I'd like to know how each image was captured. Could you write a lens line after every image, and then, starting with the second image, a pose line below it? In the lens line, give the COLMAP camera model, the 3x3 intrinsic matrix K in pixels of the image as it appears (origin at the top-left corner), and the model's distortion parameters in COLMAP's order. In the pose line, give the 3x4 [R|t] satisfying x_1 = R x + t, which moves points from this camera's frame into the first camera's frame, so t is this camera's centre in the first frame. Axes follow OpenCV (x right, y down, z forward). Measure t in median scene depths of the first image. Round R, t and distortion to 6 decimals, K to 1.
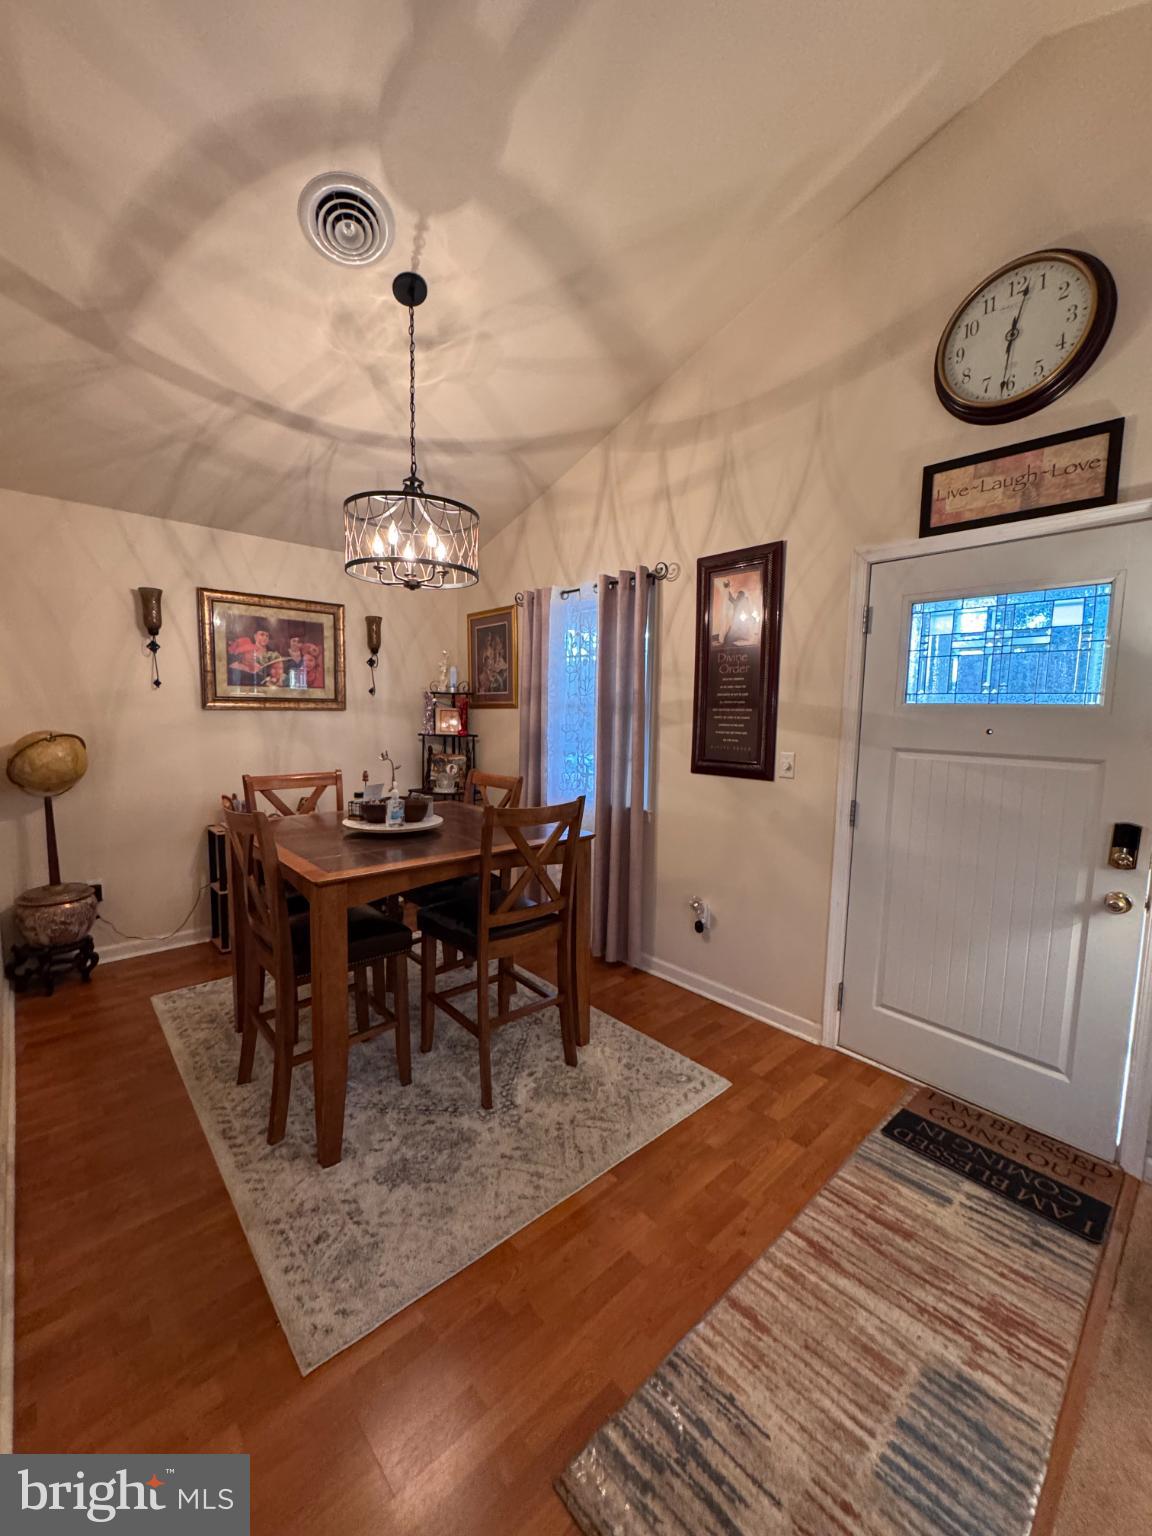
lens RADIAL K [[613.2, 0, 575.9], [0, 613.2, 769.4], [0, 0, 1]] dist [-0.003926, 0.000547]
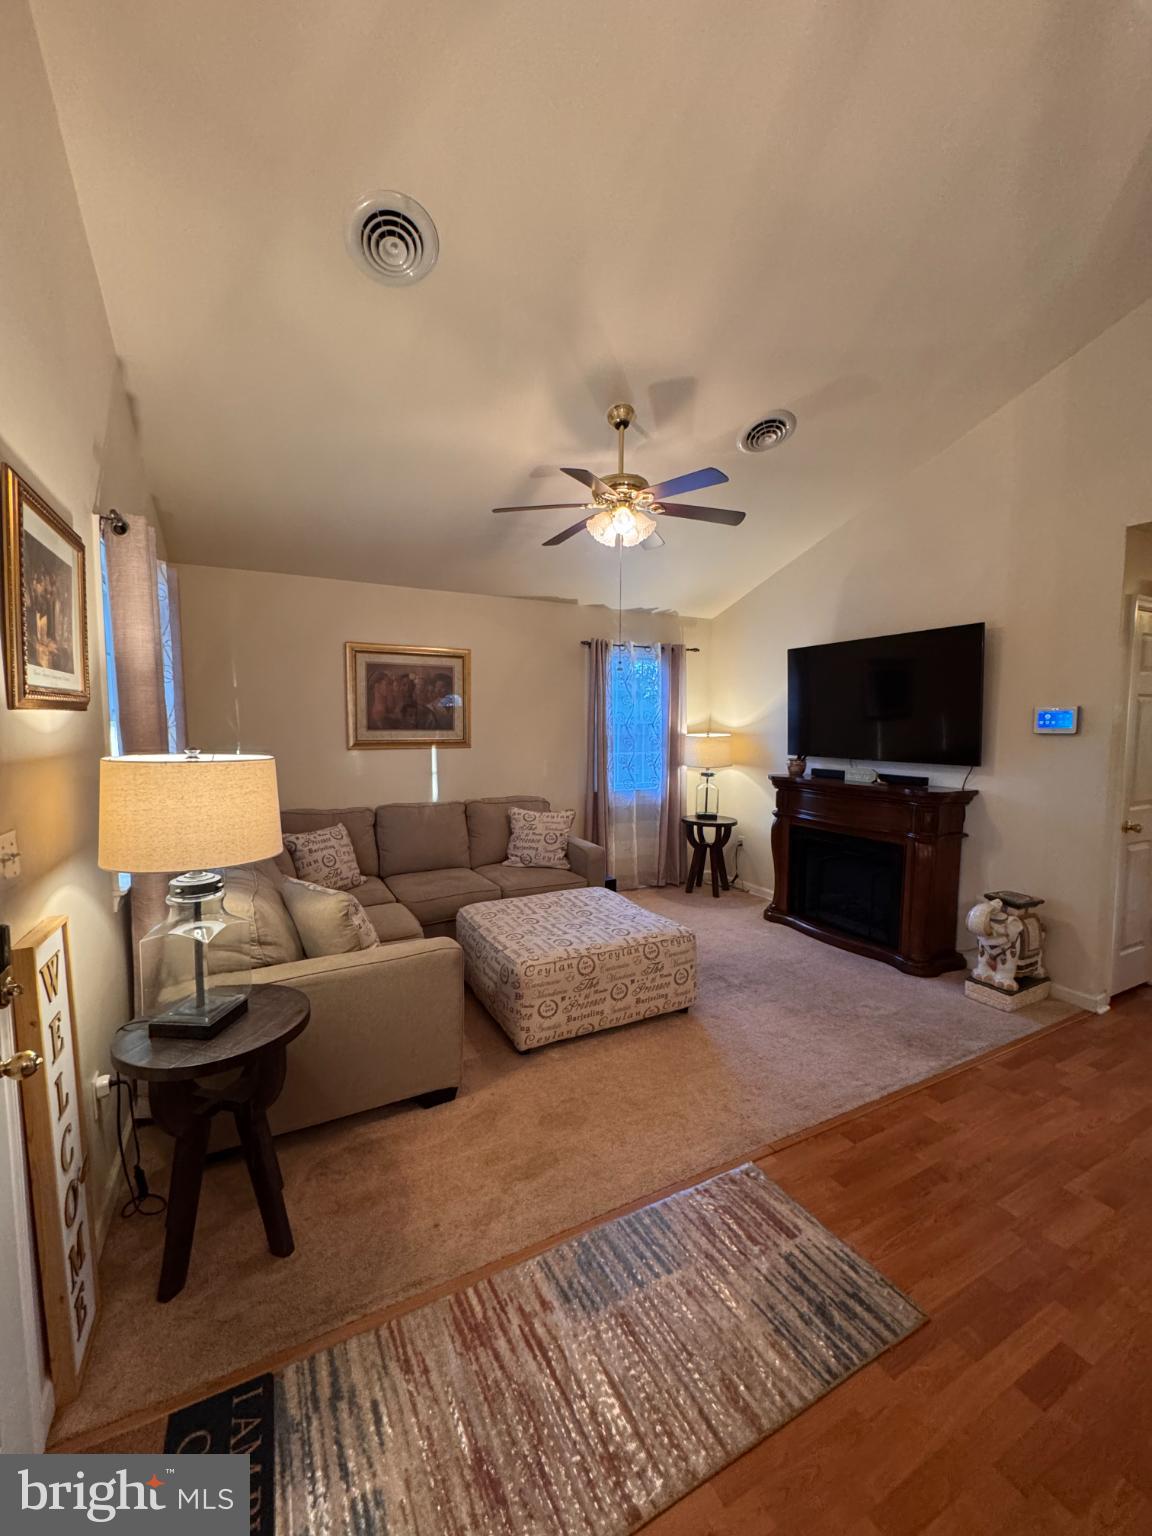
lens RADIAL K [[613.2, 0, 577.7], [0, 613.2, 769.8], [0, 0, 1]] dist [-0.003926, 0.000547]
pose [[-0.966561, -0.041666, 0.253029, 0.173610], [0.003016, 0.984797, 0.173685, -0.101831], [-0.256419, 0.168640, -0.951740, 0.946067]]
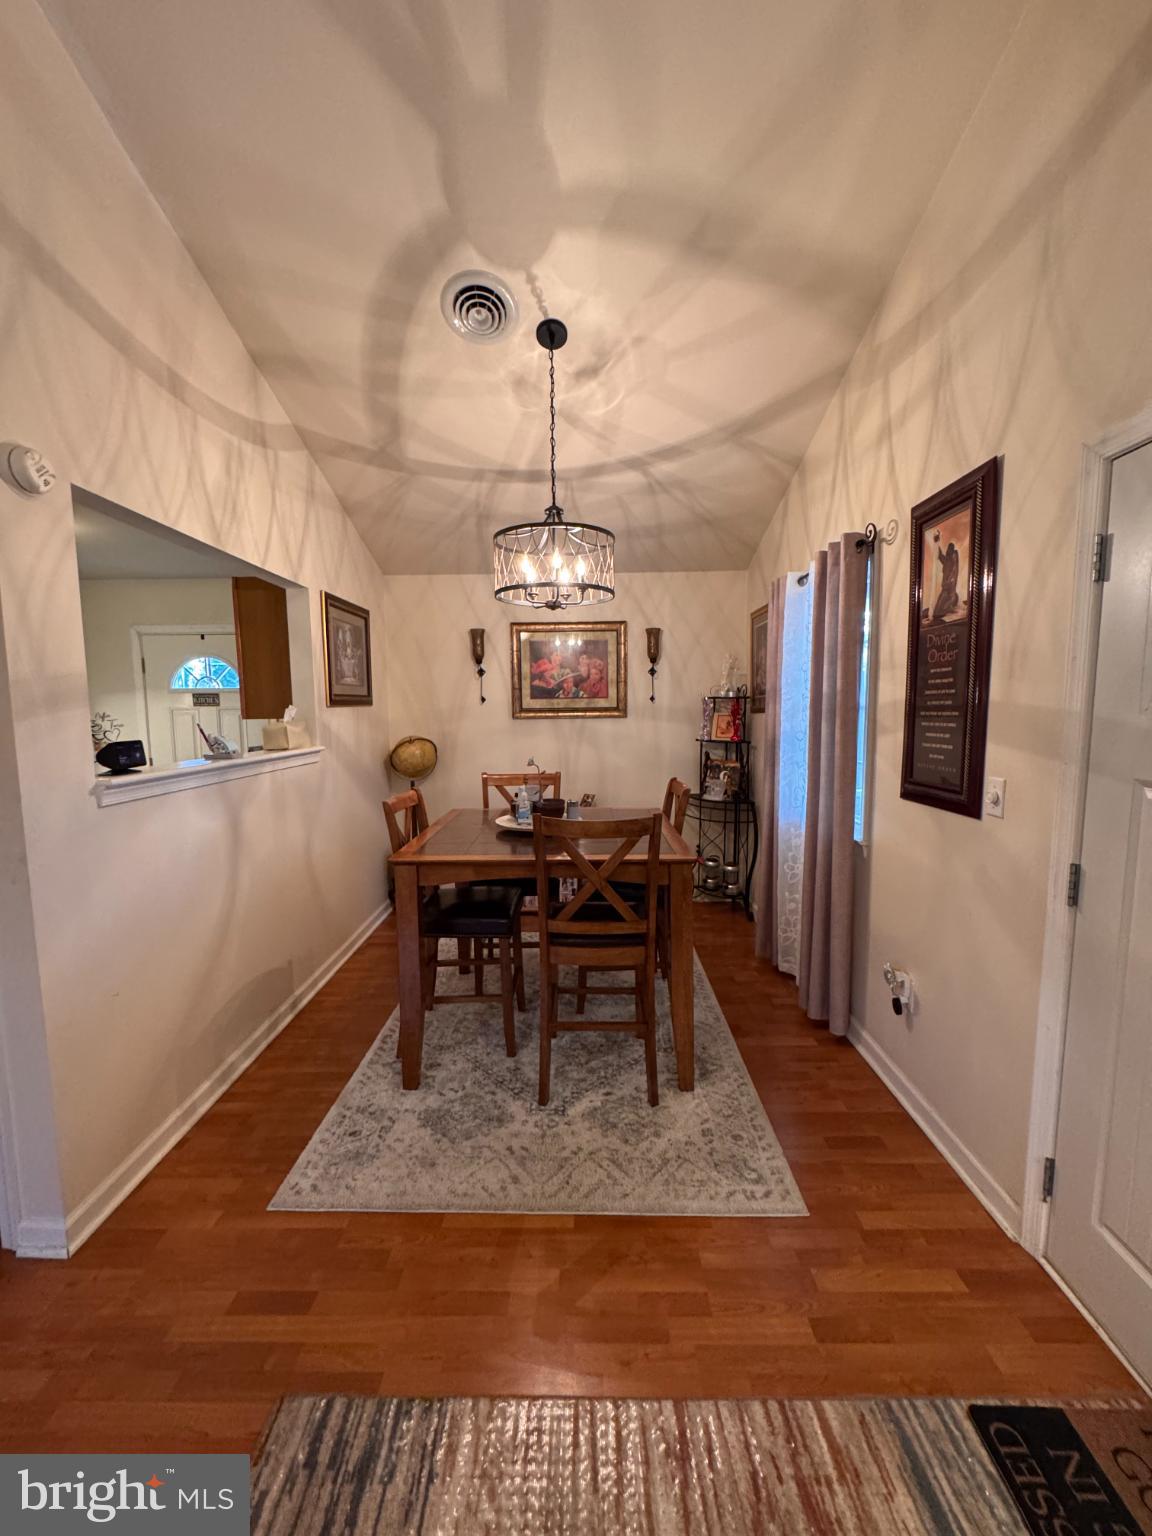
lens RADIAL K [[613.2, 0, 575.2], [0, 613.2, 768.7], [0, 0, 1]] dist [-0.003926, 0.000547]
pose [[0.730592, 0.043646, -0.681418, 0.464089], [-0.044528, 0.998876, 0.016239, -0.028112], [0.681361, 0.018479, 0.731715, 0.213612]]
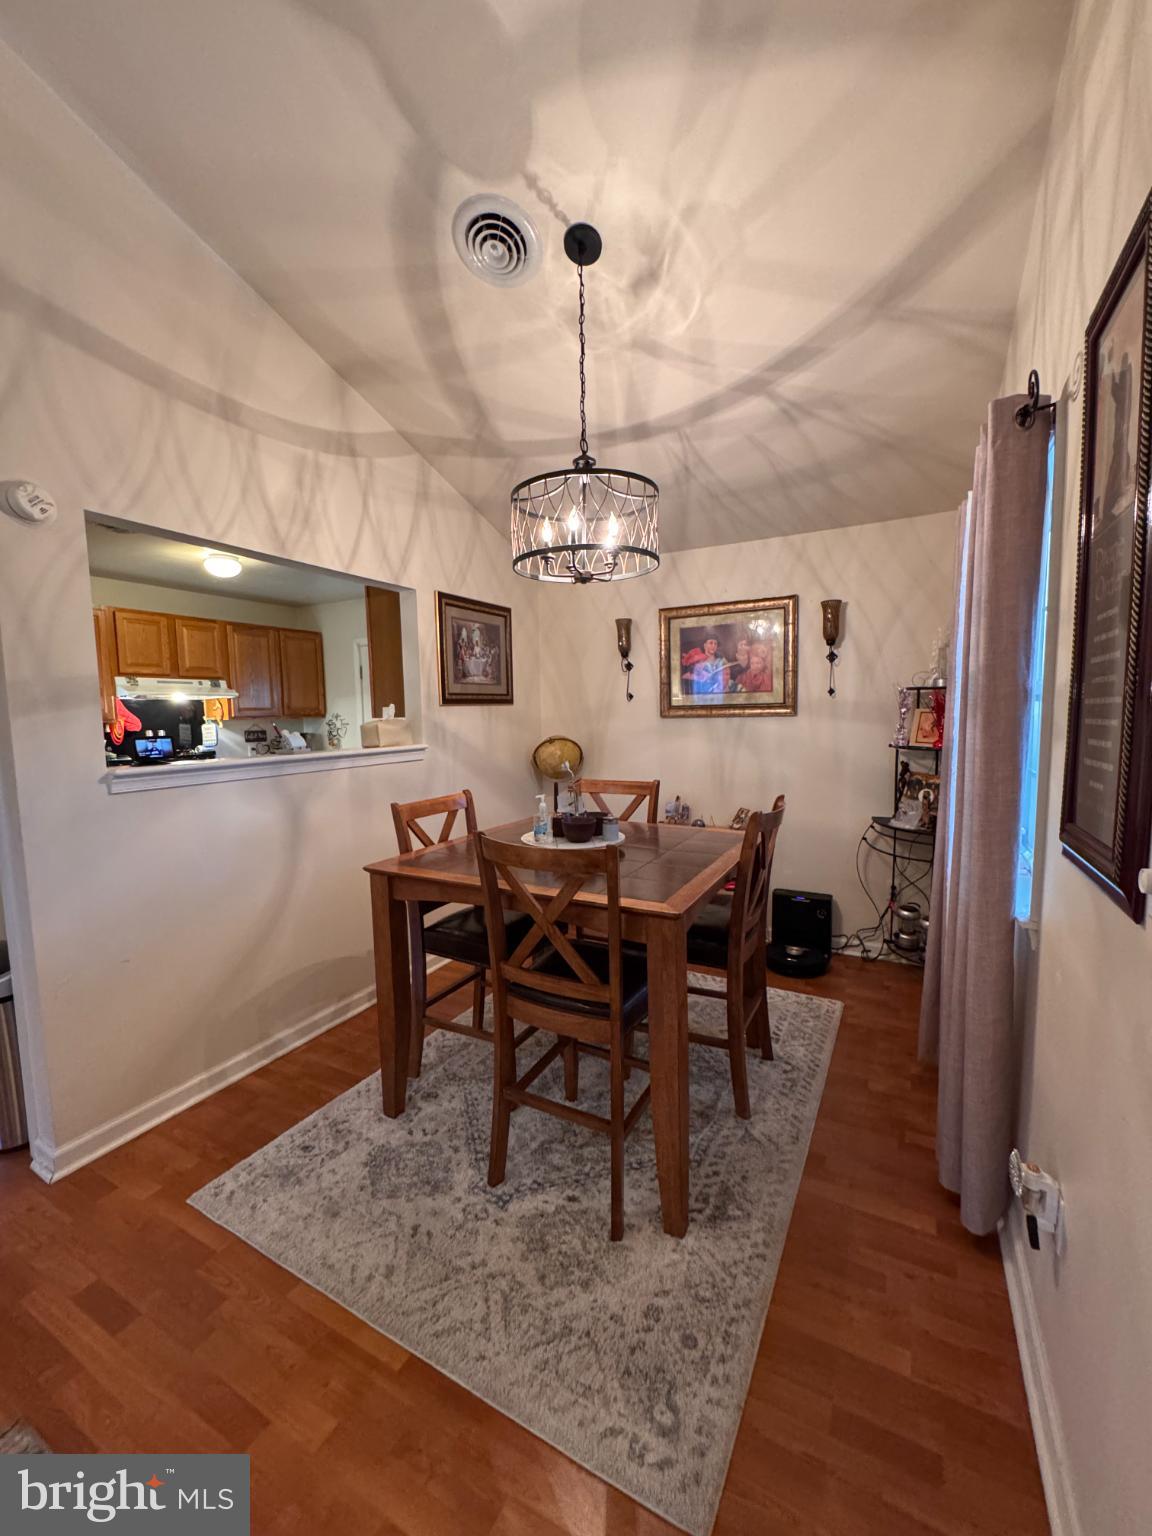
lens RADIAL K [[613.2, 0, 575.6], [0, 613.2, 769.4], [0, 0, 1]] dist [-0.003926, 0.000547]
pose [[0.328012, 0.063806, -0.942516, 0.529655], [-0.069021, 0.996668, 0.043451, -0.054960], [0.942149, 0.050801, 0.331323, 0.637814]]
